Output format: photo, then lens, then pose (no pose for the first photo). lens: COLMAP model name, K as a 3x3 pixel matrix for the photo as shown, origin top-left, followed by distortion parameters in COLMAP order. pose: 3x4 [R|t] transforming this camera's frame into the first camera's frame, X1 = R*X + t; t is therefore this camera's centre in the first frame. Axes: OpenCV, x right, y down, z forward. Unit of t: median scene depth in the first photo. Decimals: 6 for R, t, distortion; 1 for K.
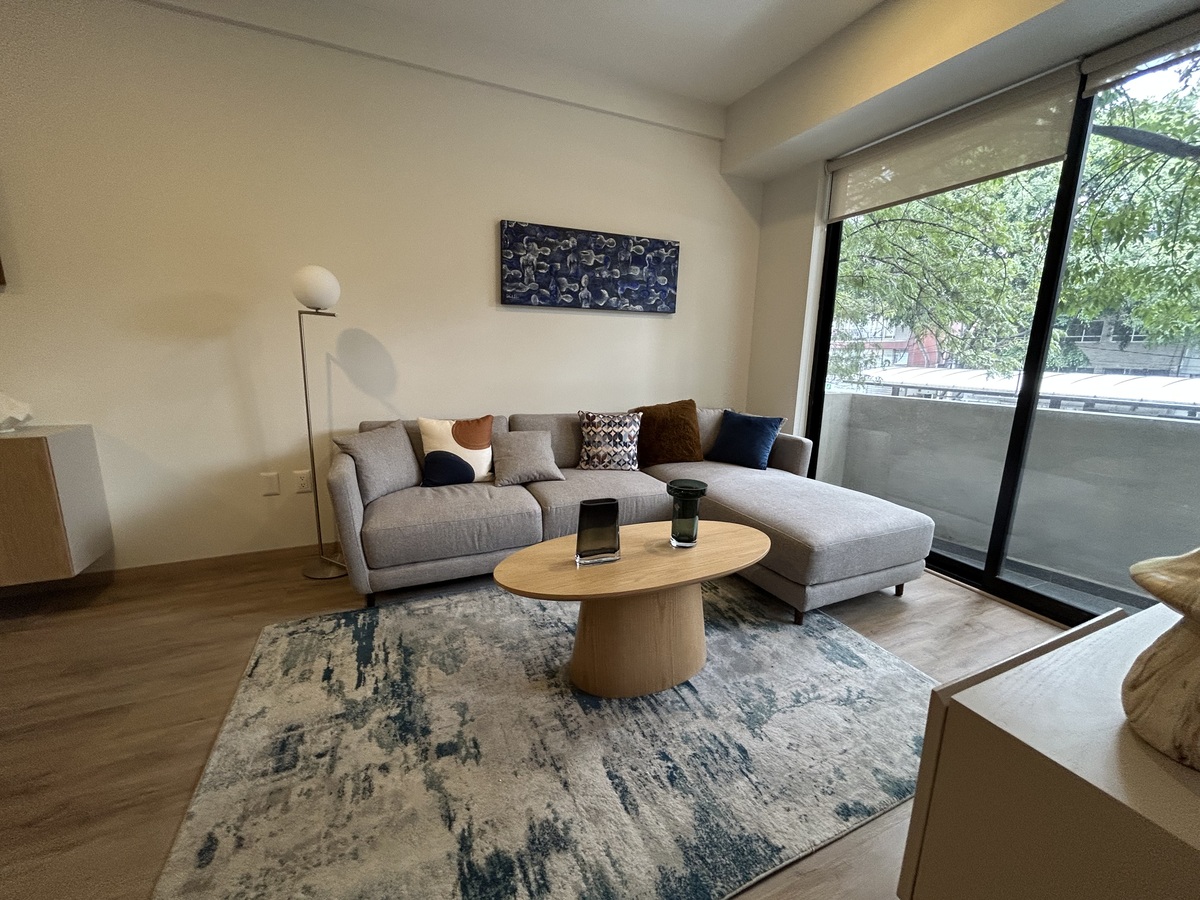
lens RADIAL K [[482.1, 0, 601.1], [0, 482.1, 448.3], [0, 0, 1]] dist [-0.003576, -0.000022]
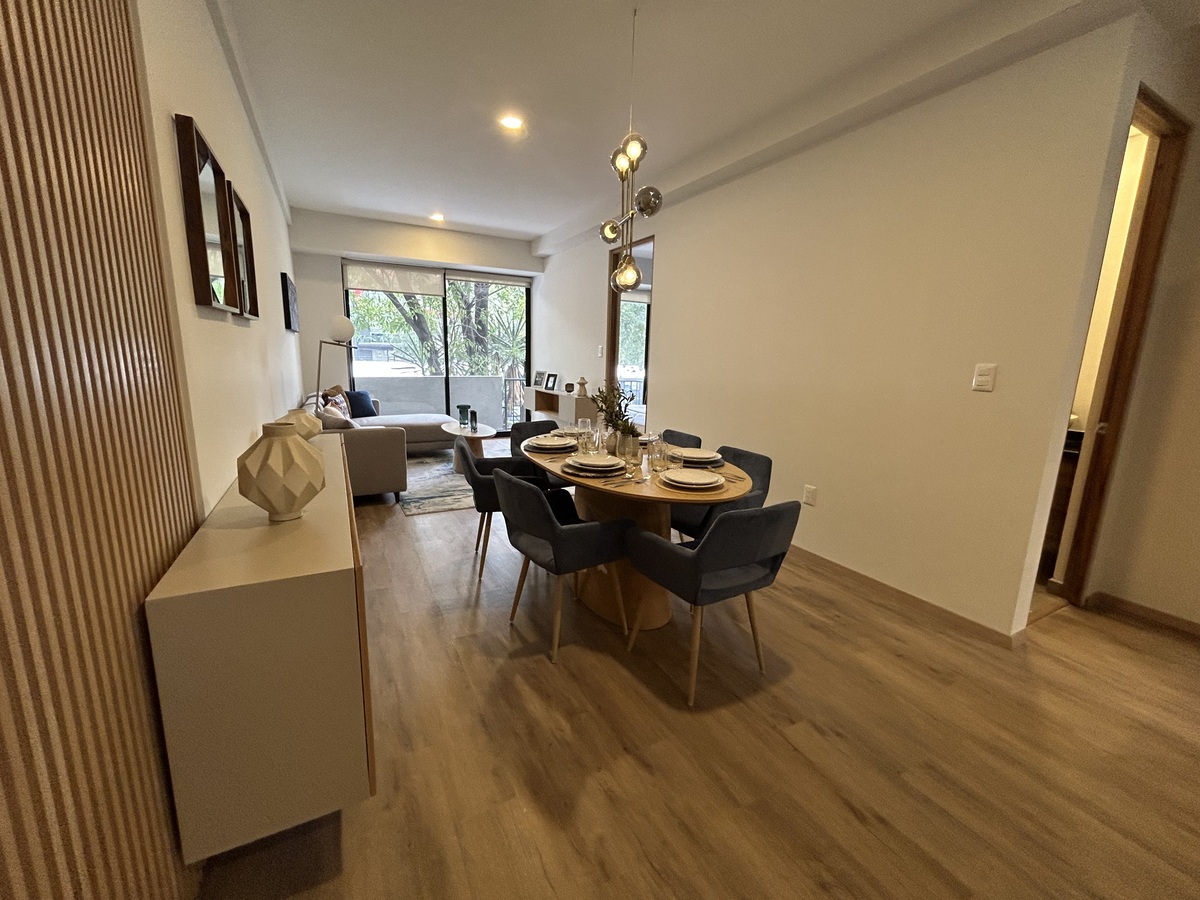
lens RADIAL K [[482.1, 0, 595.9], [0, 482.1, 449.5], [0, 0, 1]] dist [-0.003576, -0.000022]
pose [[-0.066121, -0.208203, 0.975848, -1.791892], [0.166451, 0.961983, 0.216523, -0.112212], [-0.983830, 0.176747, -0.028952, 0.197519]]
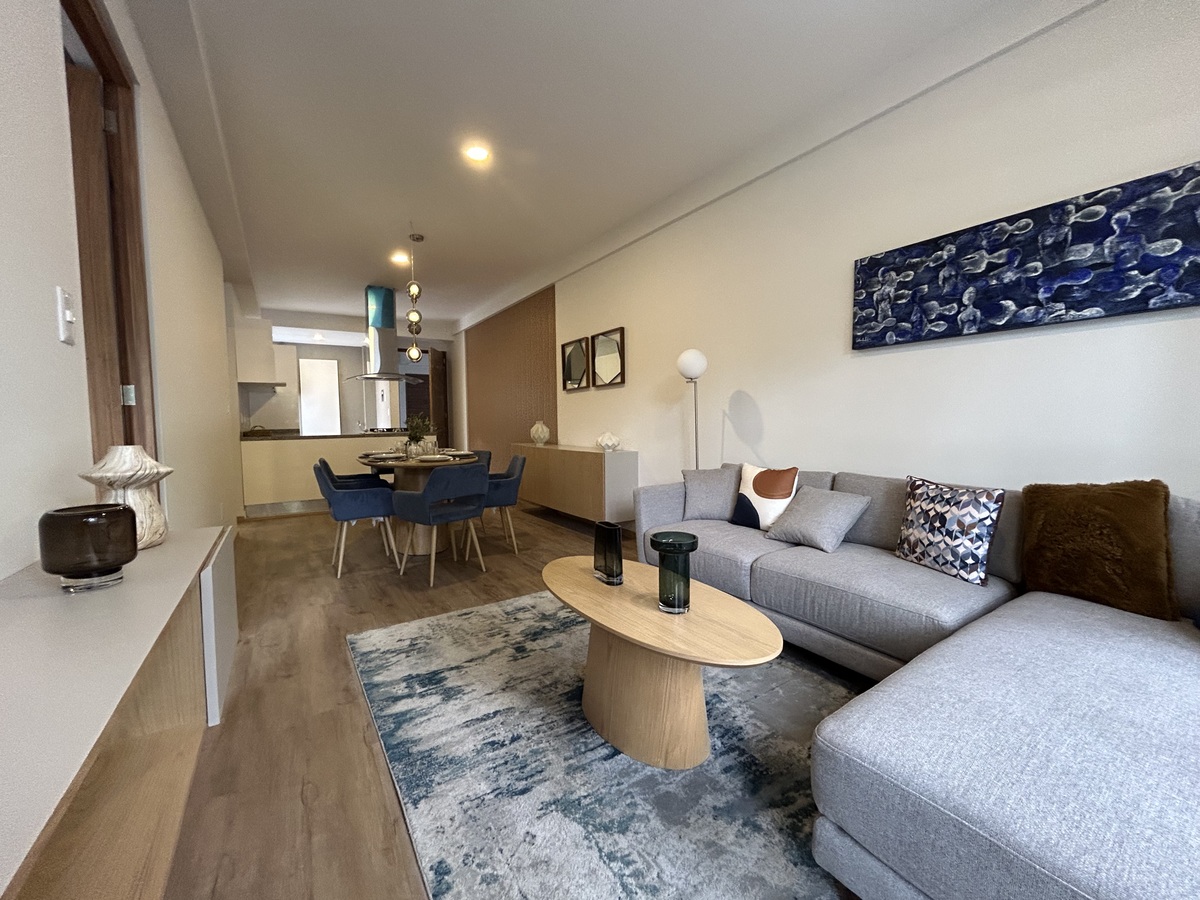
lens RADIAL K [[482.1, 0, 600.6], [0, 482.1, 448.2], [0, 0, 1]] dist [-0.003576, -0.000022]
pose [[0.157530, 0.036427, -0.986842, 0.619245], [-0.184666, 0.982778, 0.006798, -0.039196], [0.970094, 0.181165, 0.161544, 0.435747]]
